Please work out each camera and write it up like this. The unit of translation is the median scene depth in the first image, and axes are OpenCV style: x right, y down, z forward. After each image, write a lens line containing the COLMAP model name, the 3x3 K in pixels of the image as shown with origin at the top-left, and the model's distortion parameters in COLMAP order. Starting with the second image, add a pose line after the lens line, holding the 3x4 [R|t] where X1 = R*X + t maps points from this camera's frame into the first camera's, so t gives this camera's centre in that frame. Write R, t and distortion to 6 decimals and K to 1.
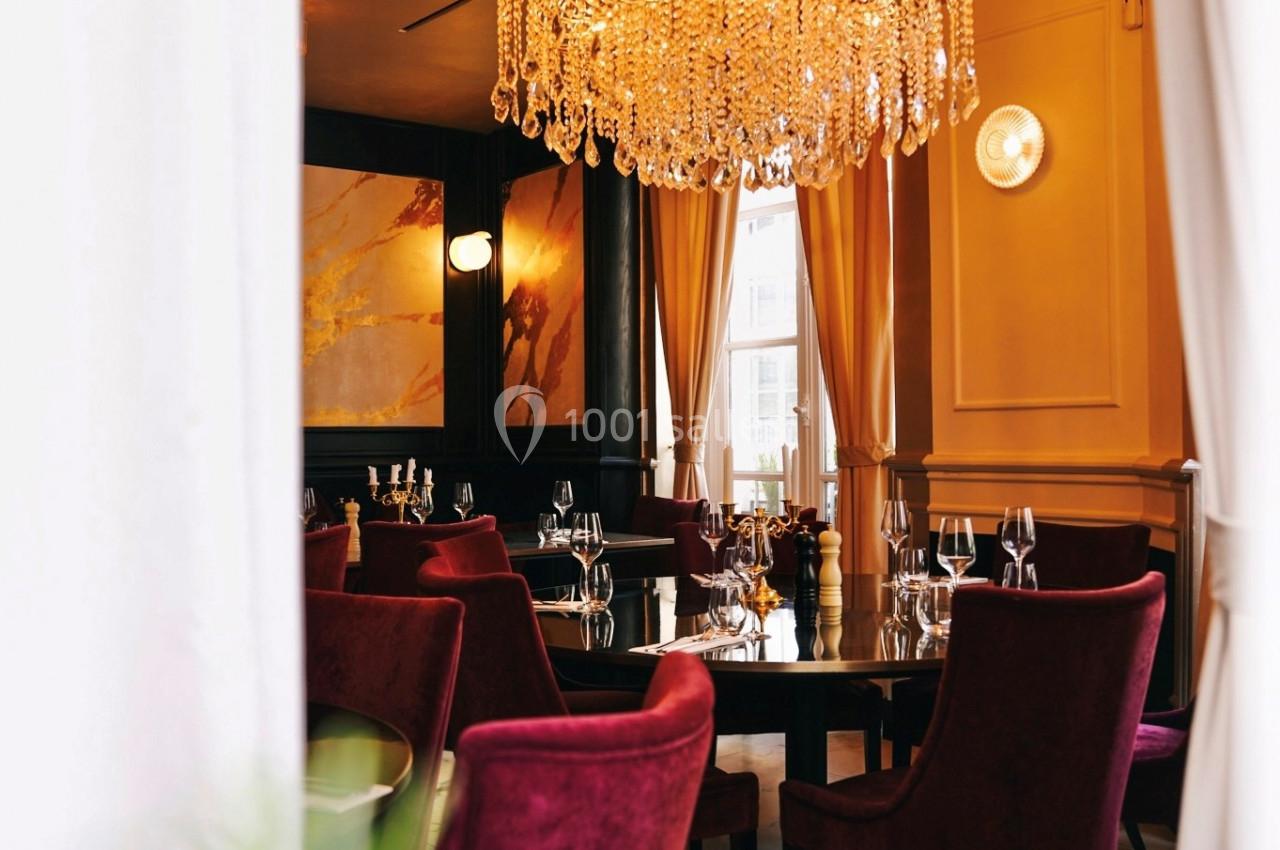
lens RADIAL K [[1330.7, 0, 641.0], [0, 1330.7, 427.0], [0, 0, 1]] dist [-0.103448, 0.011884]
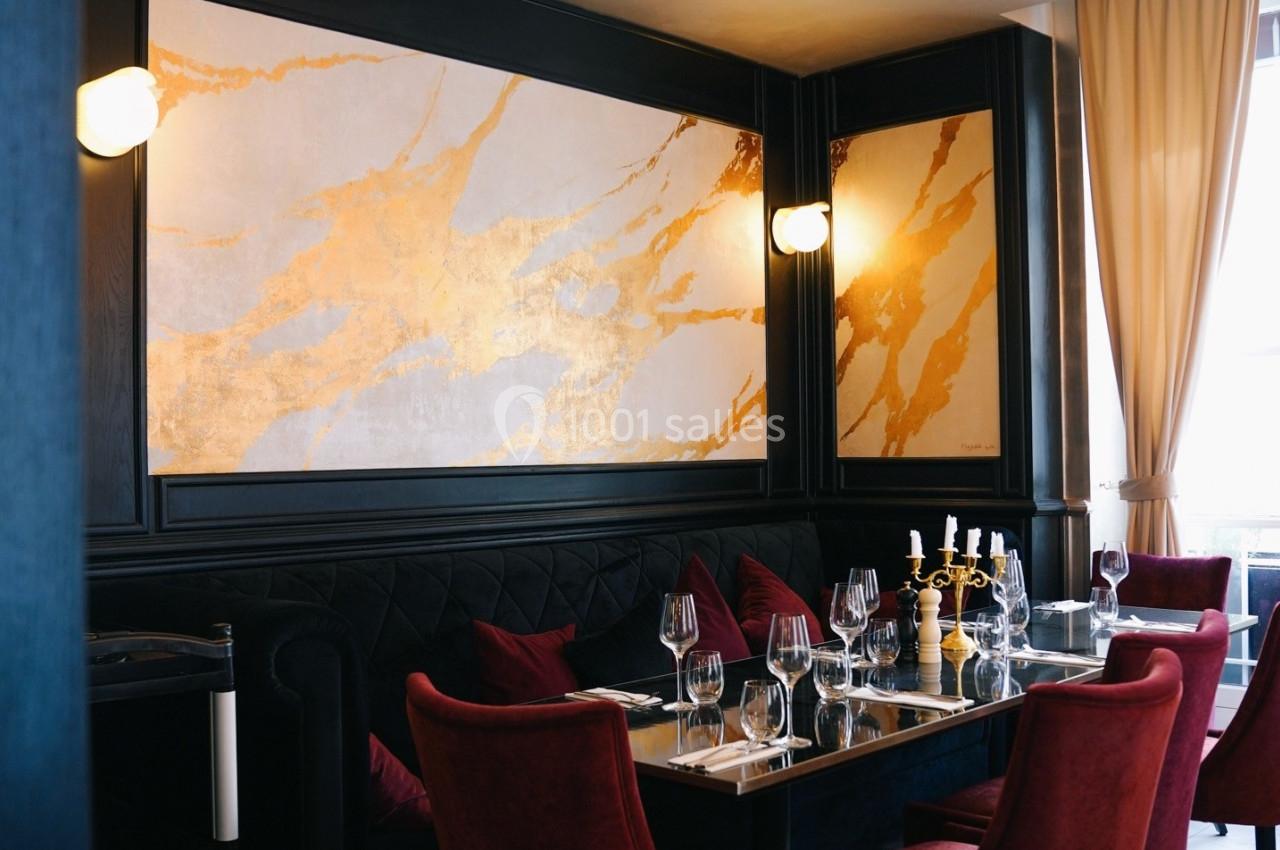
lens RADIAL K [[1330.7, 0, 641.0], [0, 1330.7, 427.0], [0, 0, 1]] dist [-0.103448, 0.011884]
pose [[0.992200, -0.004933, 0.124558, -0.404146], [0.005655, 0.999969, -0.005446, -0.019056], [-0.124528, 0.006108, 0.992197, 0.332622]]
